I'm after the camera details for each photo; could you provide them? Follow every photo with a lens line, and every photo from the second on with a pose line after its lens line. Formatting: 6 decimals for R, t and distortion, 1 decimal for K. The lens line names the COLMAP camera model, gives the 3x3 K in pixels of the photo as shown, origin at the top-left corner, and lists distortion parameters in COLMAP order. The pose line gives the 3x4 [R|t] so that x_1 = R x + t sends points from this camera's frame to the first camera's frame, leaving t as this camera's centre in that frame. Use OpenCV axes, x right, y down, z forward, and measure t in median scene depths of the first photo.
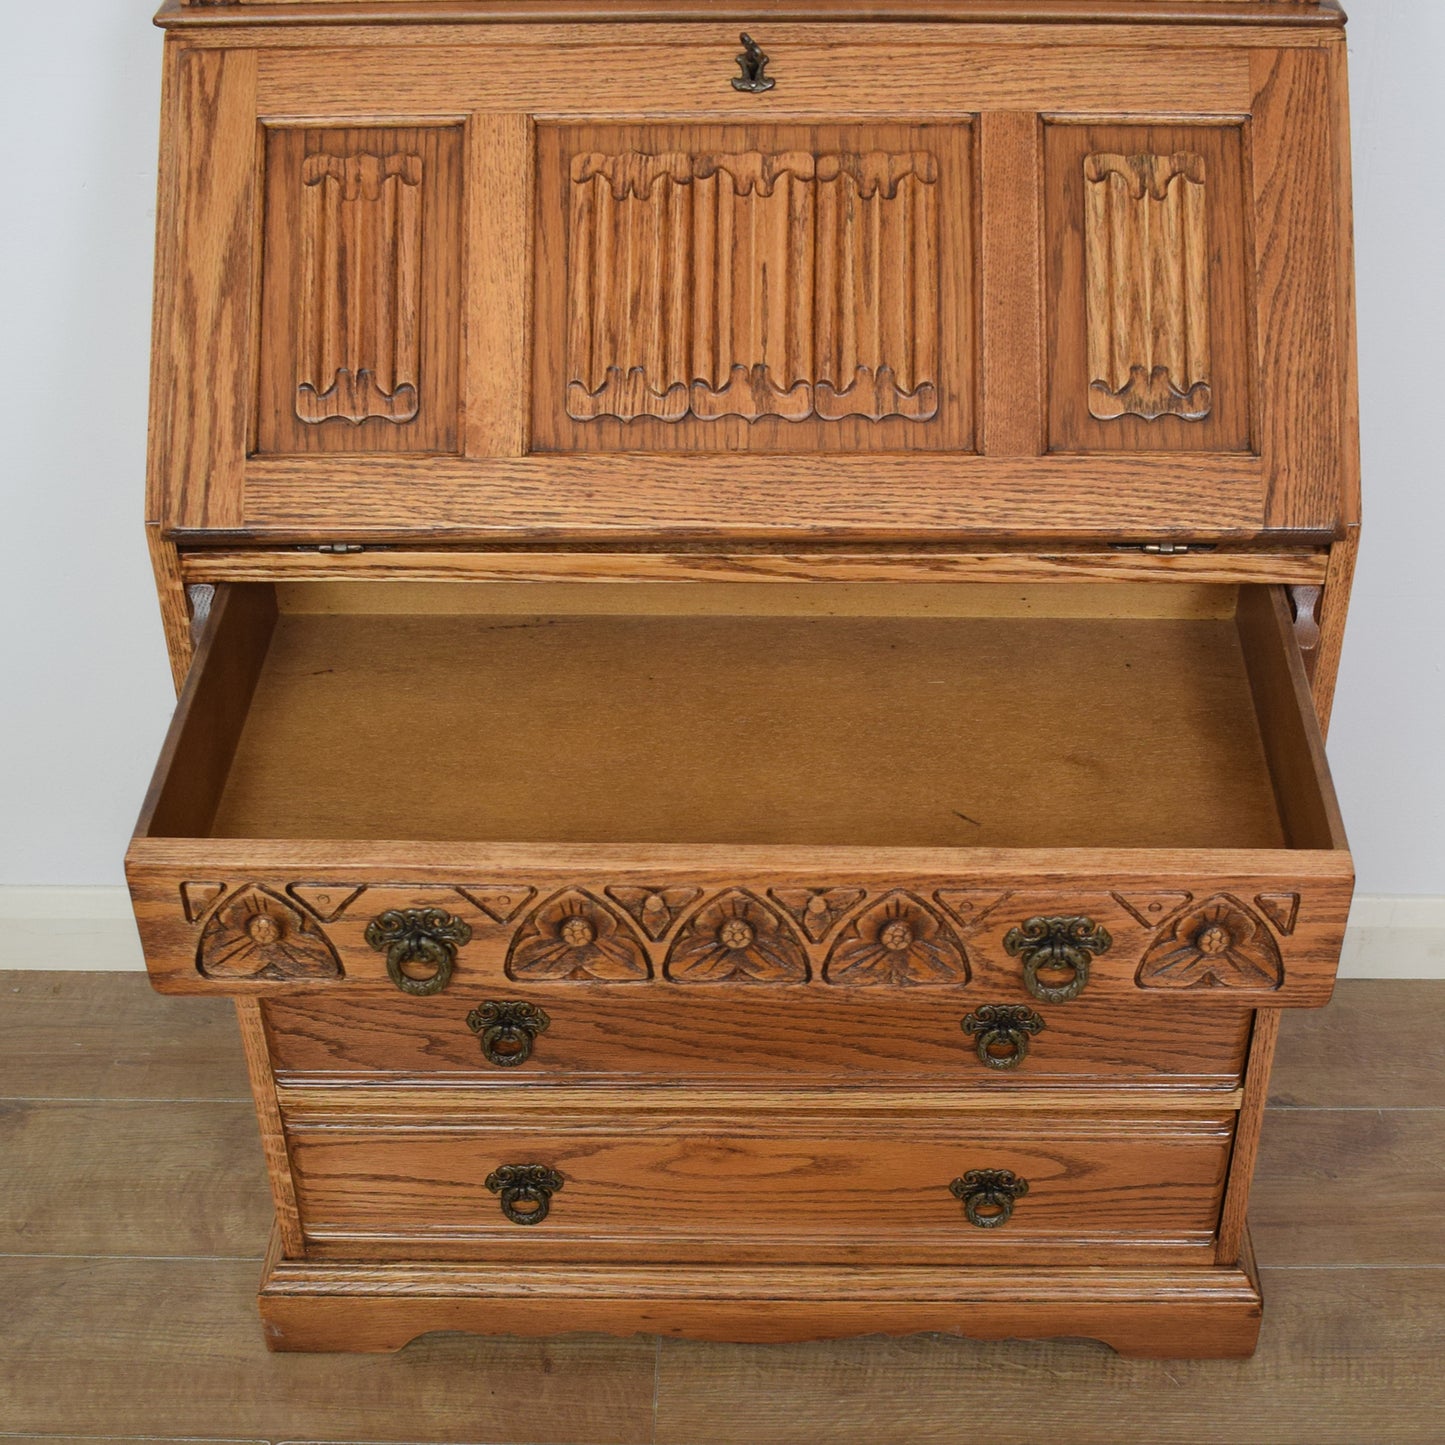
lens RADIAL K [[2313.2, 0, 785.3], [0, 2313.2, 887.8], [0, 0, 1]] dist [-0.082538, 0.000000]
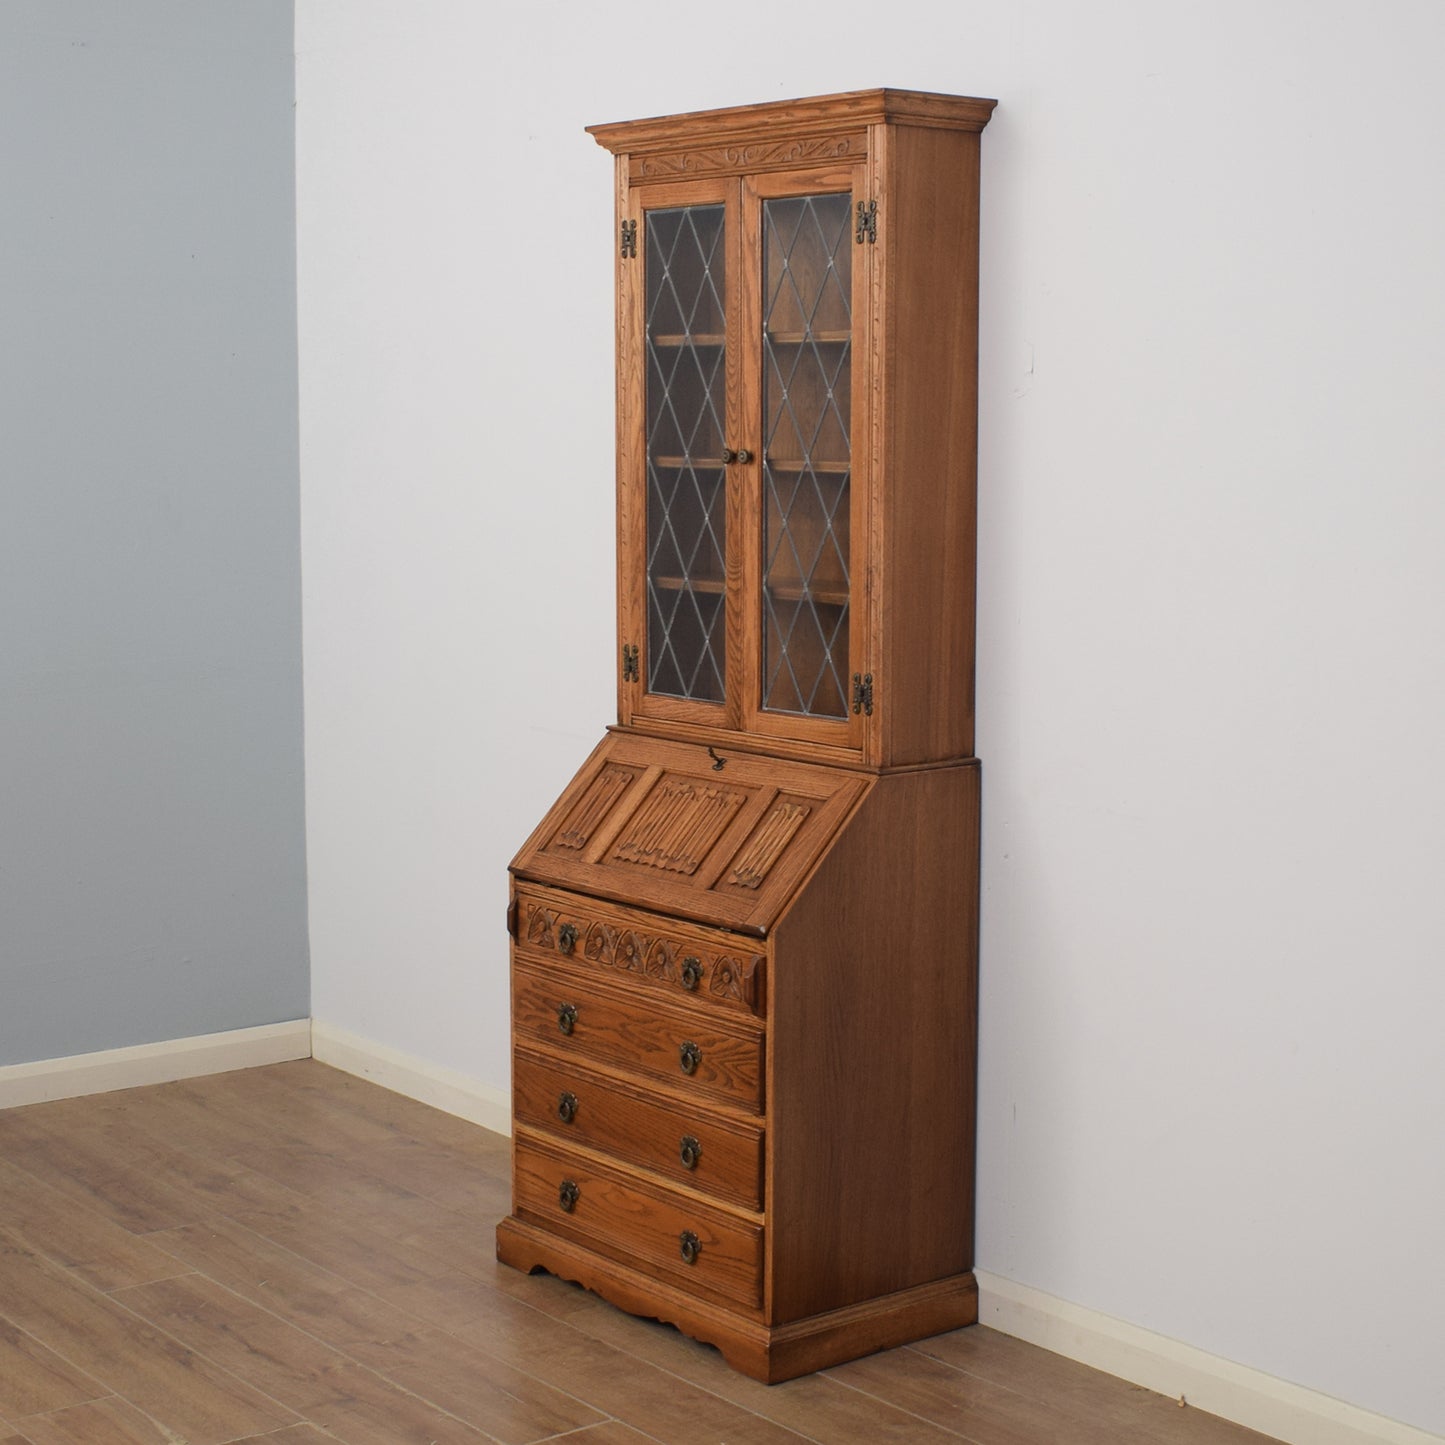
lens RADIAL K [[2603.3, 0, 725.3], [0, 2603.3, 685.9], [0, 0, 1]] dist [-0.097610, 0.000000]
pose [[0.632334, 0.086442, -0.769858, 2.443684], [-0.483053, 0.820905, -0.304590, 0.534452], [0.605650, 0.564485, 0.560842, -0.840416]]
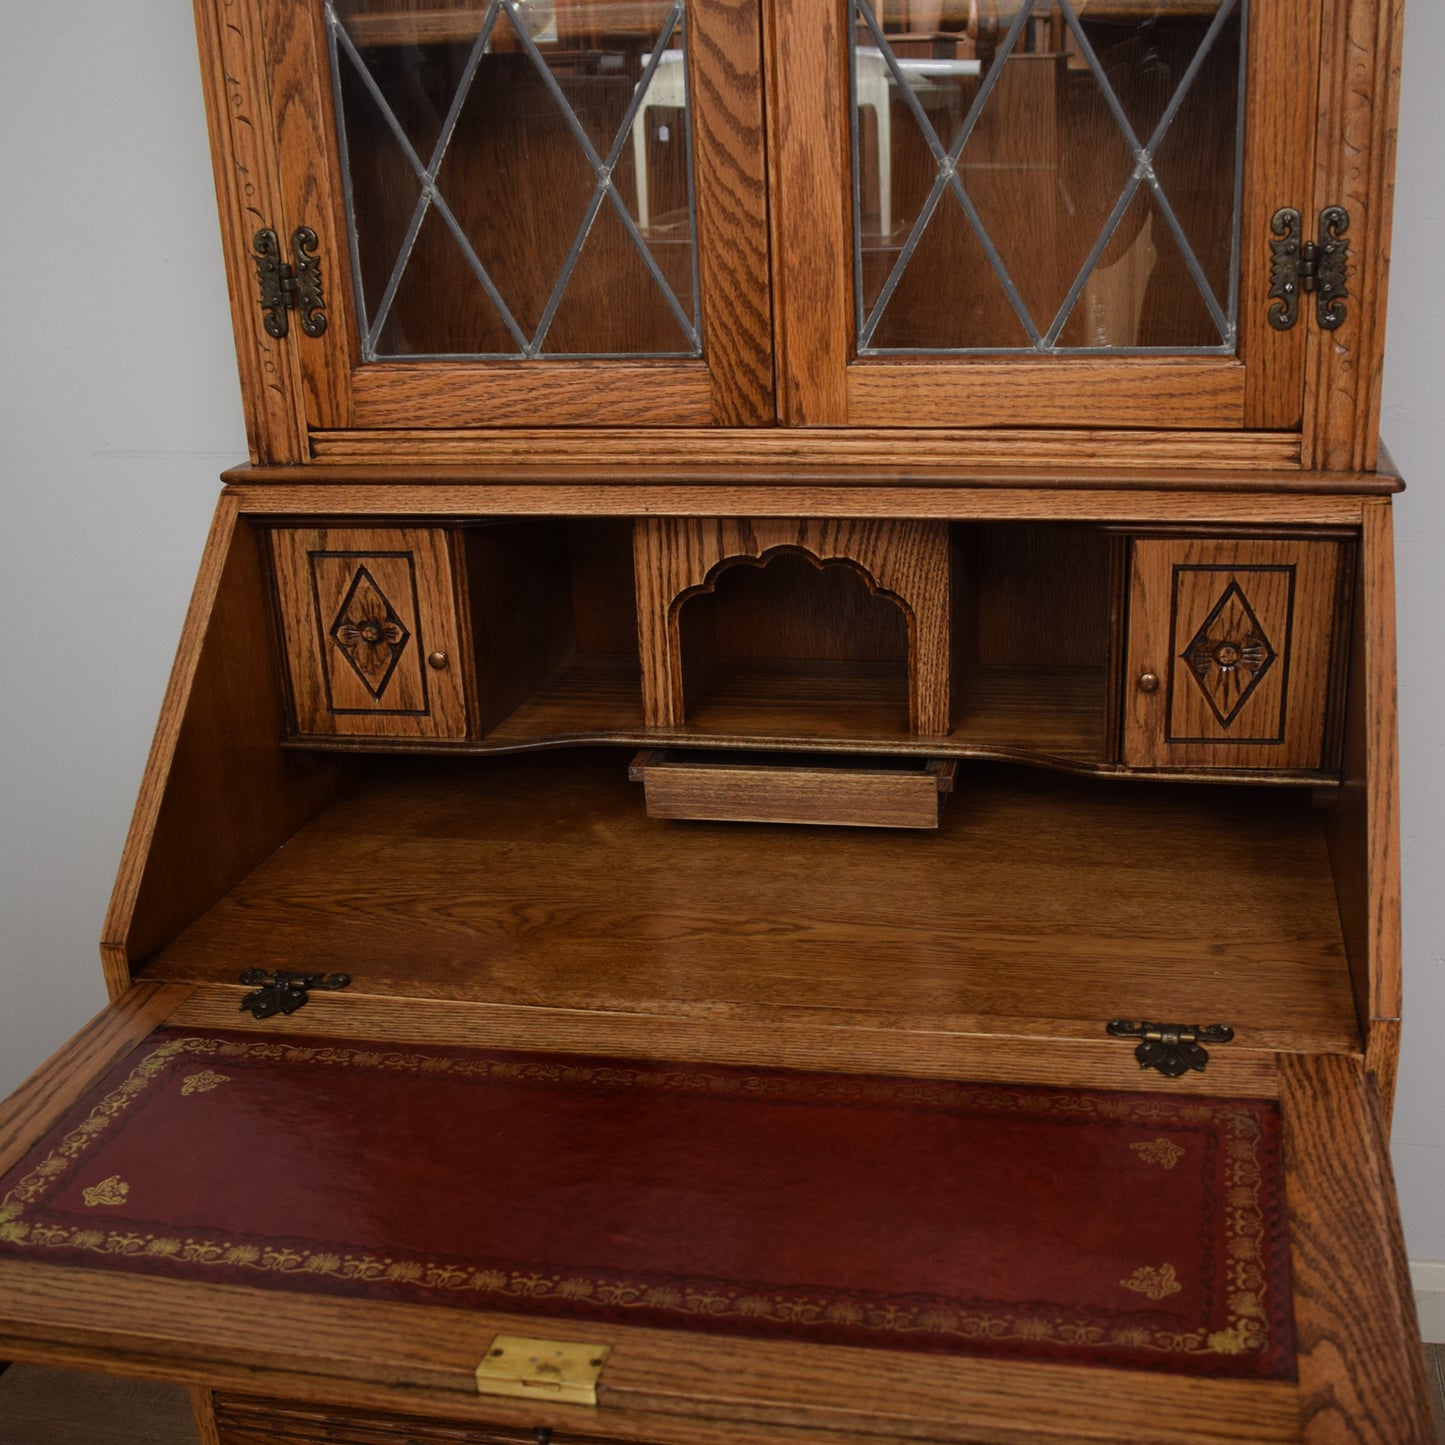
lens RADIAL K [[1787.4, 0, 778.8], [0, 1787.4, 808.2], [0, 0, 1]] dist [-0.088058, 0.000000]
pose [[0.982380, 0.039655, -0.182641, 0.133993], [-0.091551, 0.954060, -0.285284, -0.025014], [0.162937, 0.296979, 0.940880, 0.319805]]
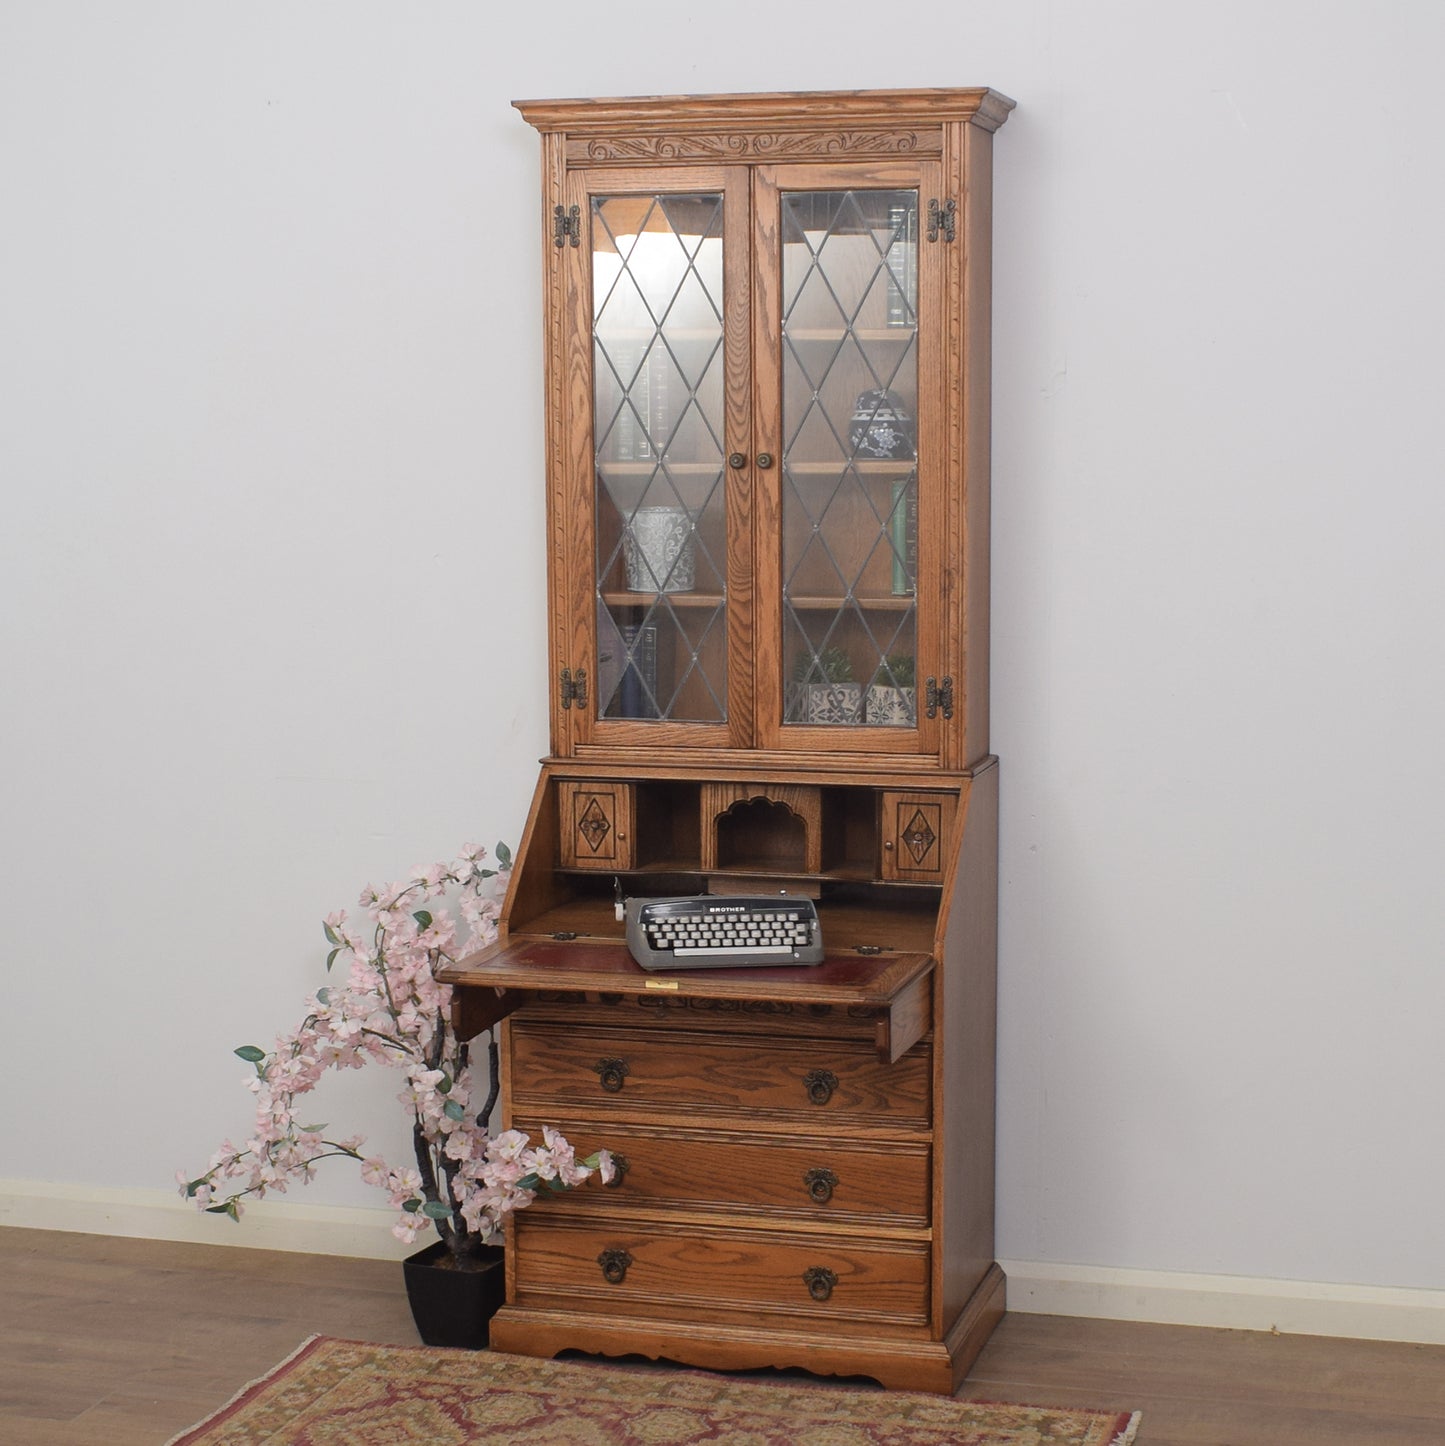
lens RADIAL K [[2943.1, 0, 791.4], [0, 2943.1, 823.7], [0, 0, 1]] dist [-0.106156, 0.000000]
pose [[0.967416, 0.034012, -0.250899, 0.901451], [-0.154501, 0.864359, -0.478552, 1.322957], [0.200590, 0.501723, 0.841450, -1.862804]]
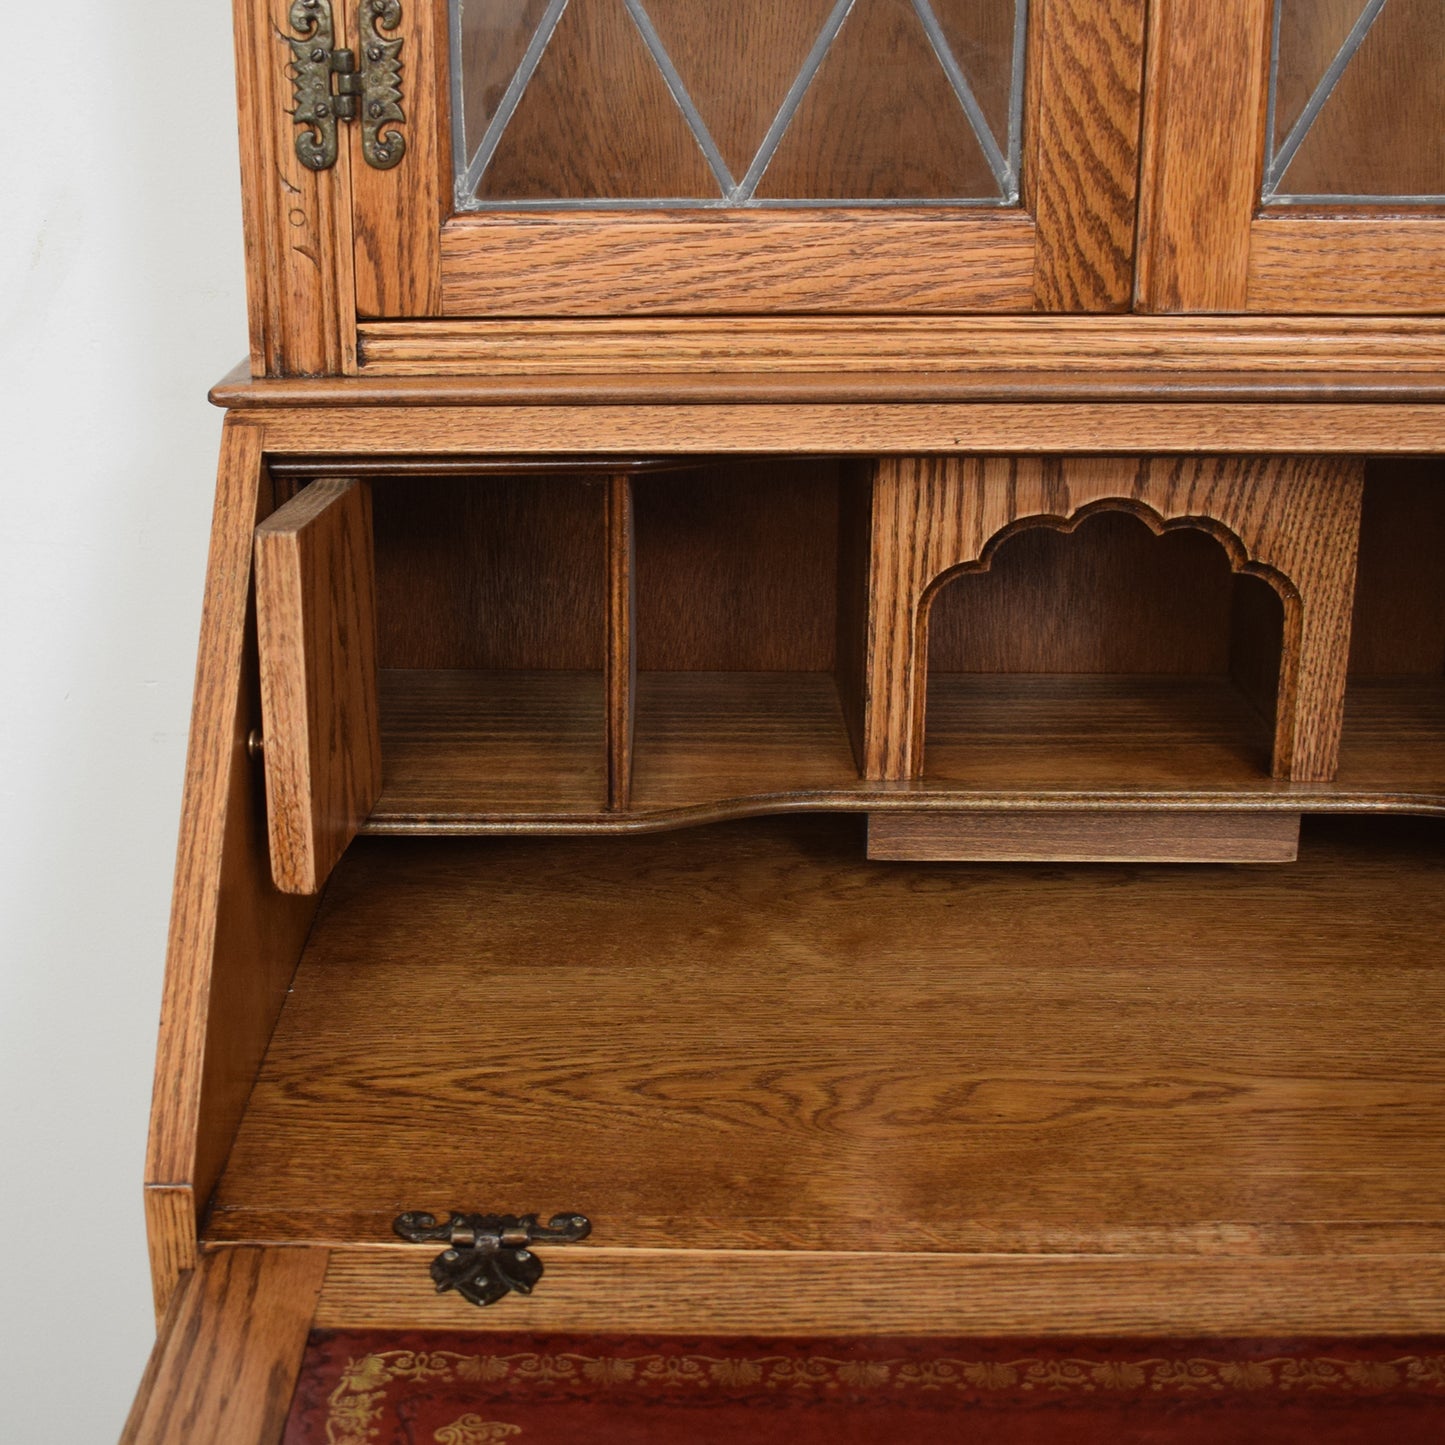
lens RADIAL K [[2313.2, 0, 601.0], [0, 2313.2, 713.2], [0, 0, 1]] dist [-0.082538, 0.000000]
pose [[0.999021, -0.000128, -0.044249, -0.139647], [-0.015318, 0.937168, -0.348541, -0.071554], [0.041513, 0.348877, 0.936249, 0.427947]]
